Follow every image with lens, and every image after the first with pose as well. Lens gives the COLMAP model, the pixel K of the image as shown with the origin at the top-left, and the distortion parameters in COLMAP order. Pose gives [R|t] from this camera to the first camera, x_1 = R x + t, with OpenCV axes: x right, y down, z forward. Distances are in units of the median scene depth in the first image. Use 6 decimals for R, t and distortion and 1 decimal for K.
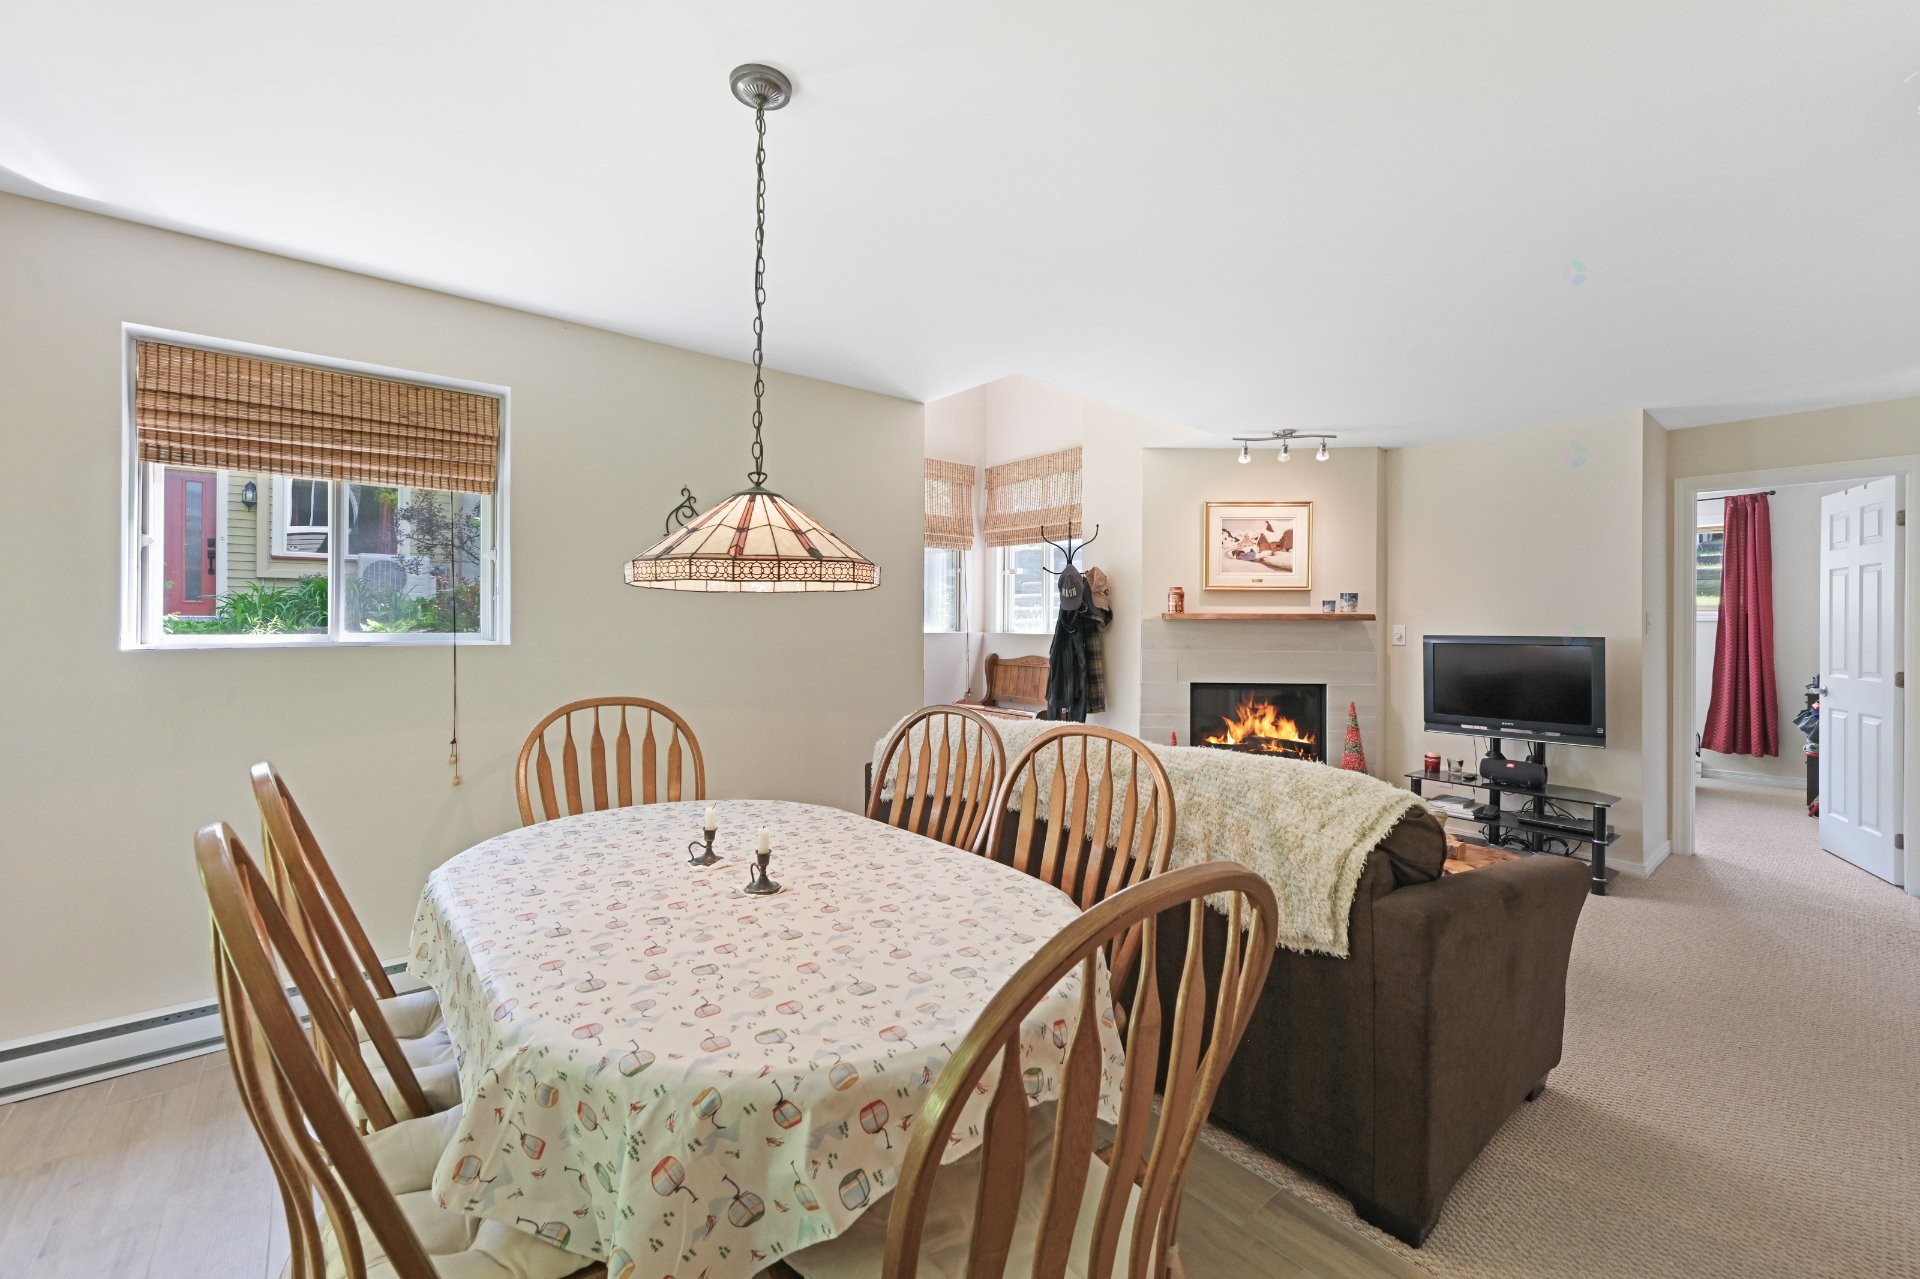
lens RADIAL K [[781.4, 0, 965.9], [0, 781.4, 619.7], [0, 0, 1]] dist [-0.000276, 0.000978]
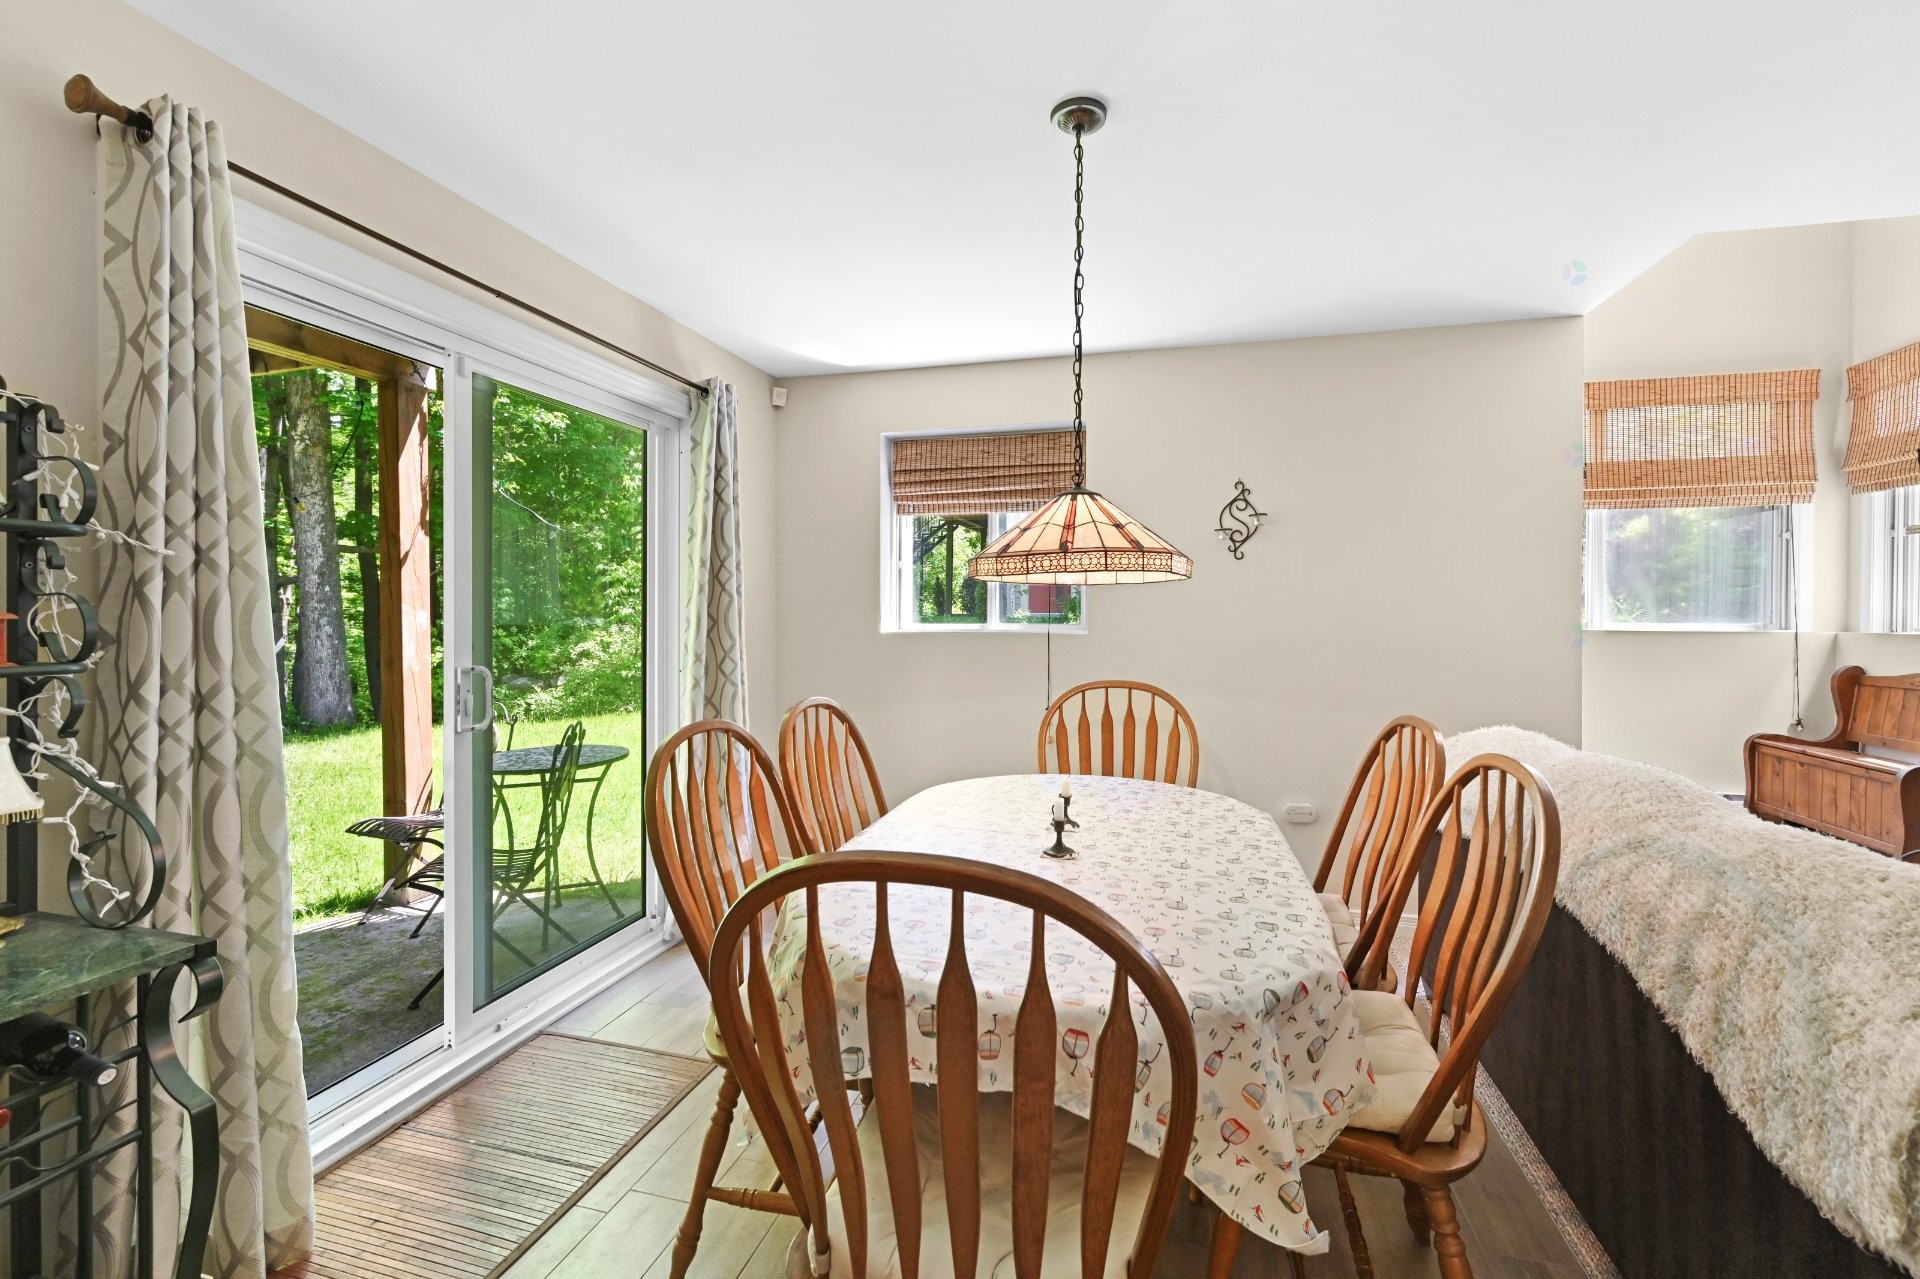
lens RADIAL K [[804.1, 0, 966.8], [0, 804.1, 621.5], [0, 0, 1]] dist [0.002867, -0.000017]
pose [[0.579043, 0.003664, -0.815288, 0.202341], [0.002243, 0.999979, 0.006087, 0.003558], [0.815294, -0.005353, 0.579023, 0.081157]]
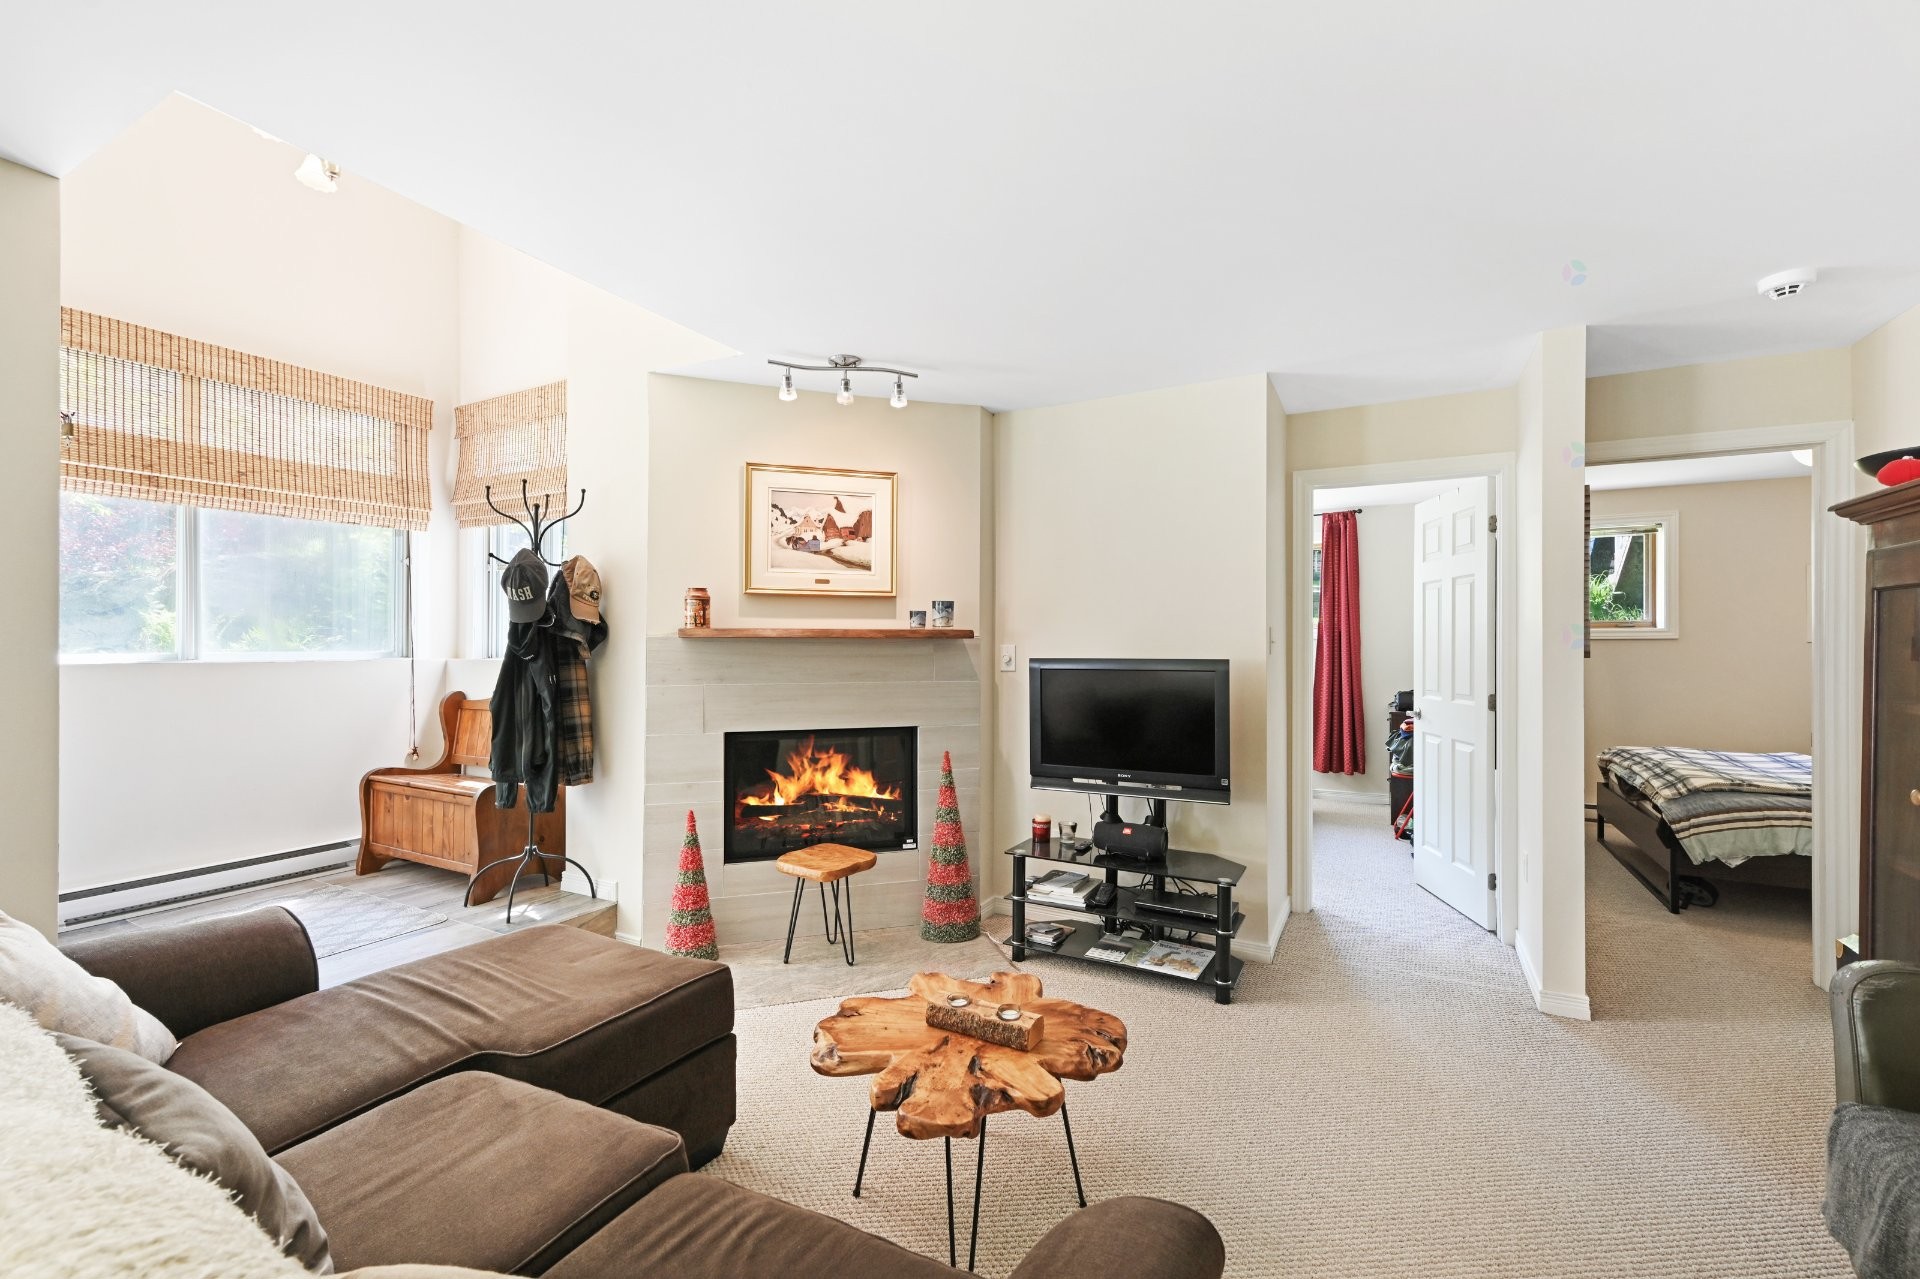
lens RADIAL K [[799.3, 0, 971.9], [0, 799.3, 641.1], [0, 0, 1]] dist [-0.001722, 0.000211]
pose [[0.927295, -0.002737, 0.374322, 0.247105], [0.002306, 0.999996, 0.001599, 0.002244], [-0.374325, -0.000620, 0.927297, 0.313485]]
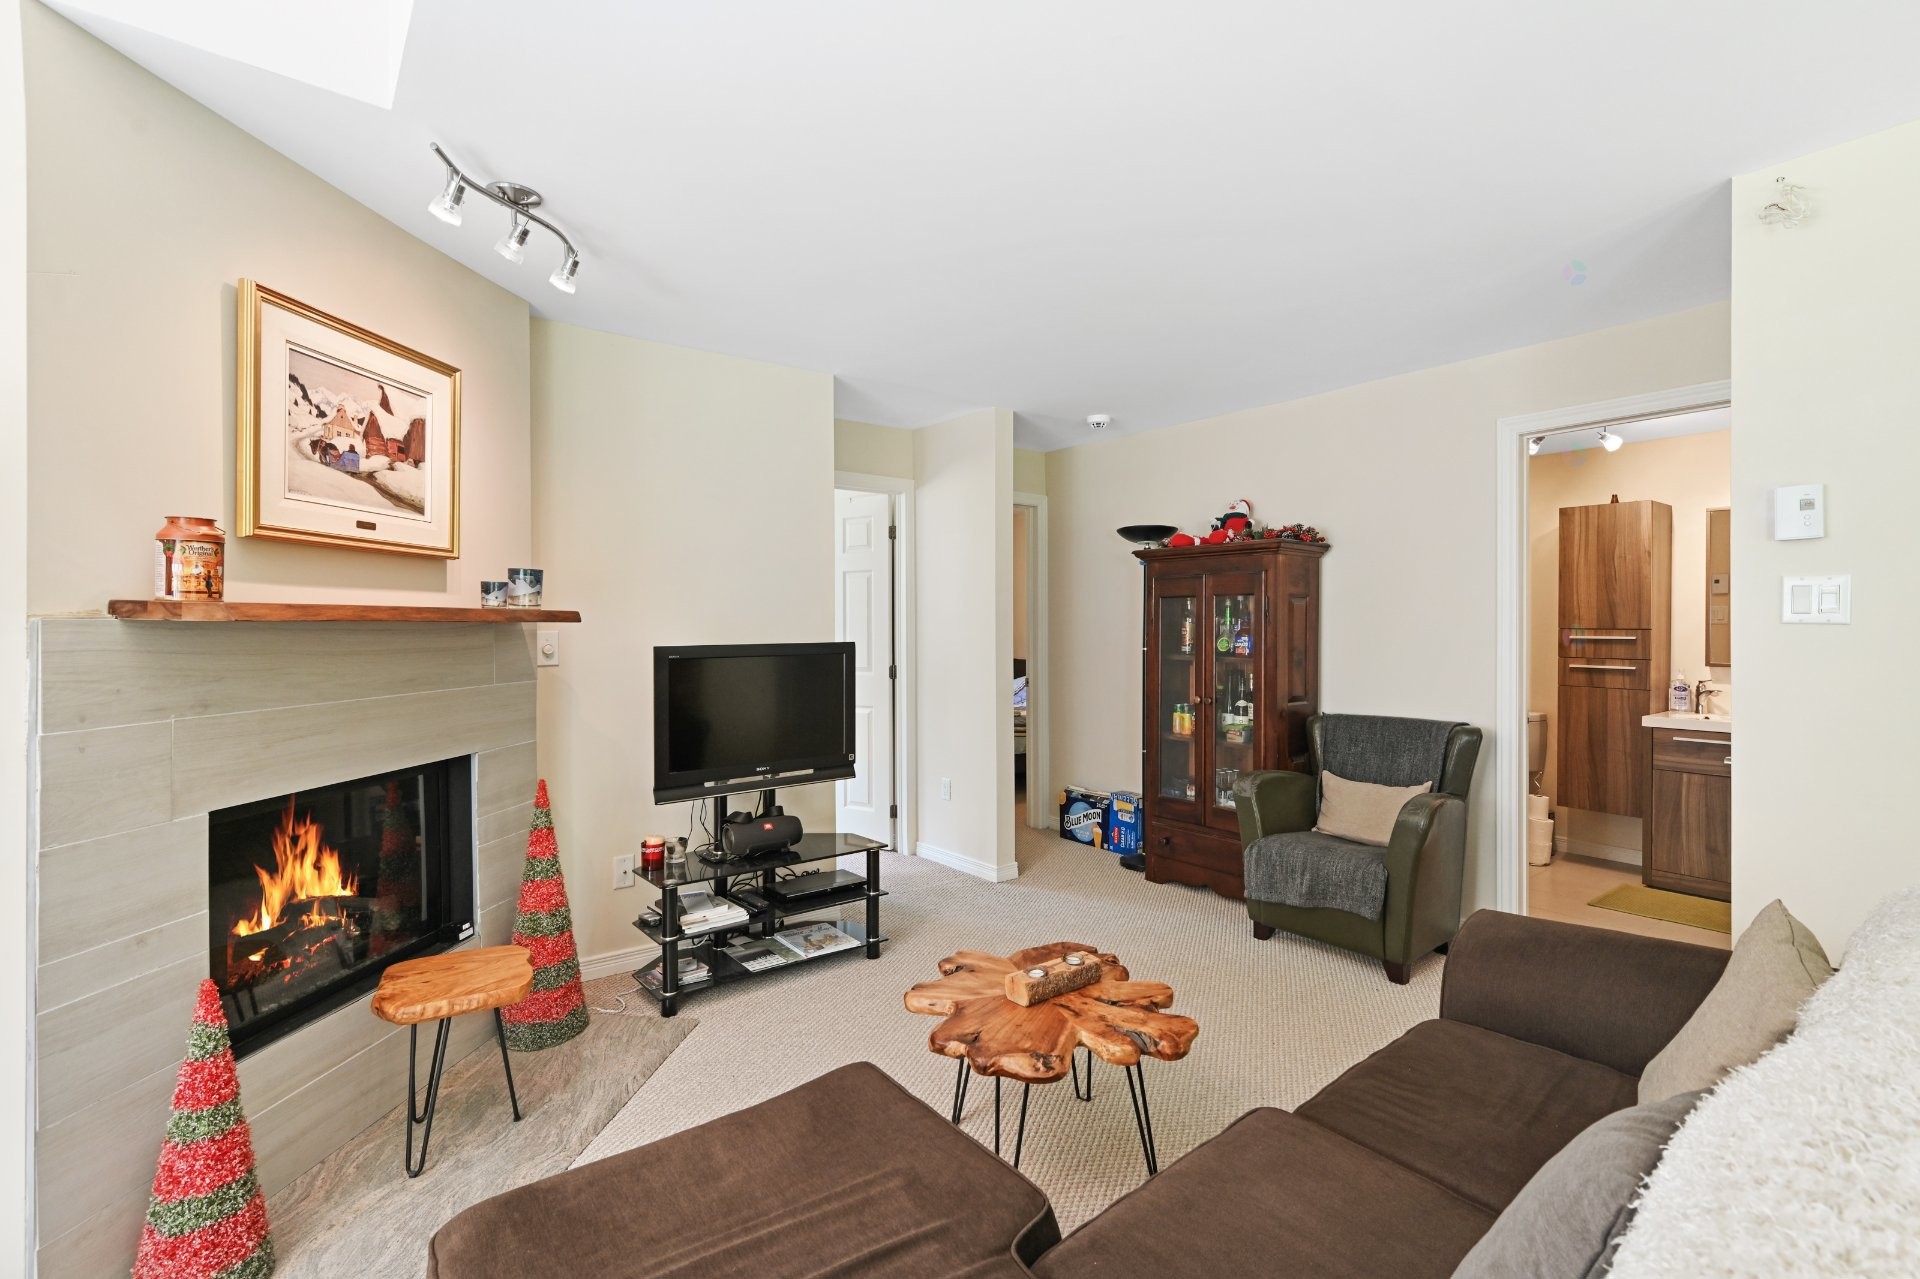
lens RADIAL K [[867.5, 0, 955.0], [0, 867.5, 630.8], [0, 0, 1]] dist [-0.001008, -0.000354]
pose [[0.038925, -0.012173, 0.999168, -0.071442], [0.002130, 0.999925, 0.012099, 0.000067], [-0.999240, 0.001657, 0.038948, 0.725457]]
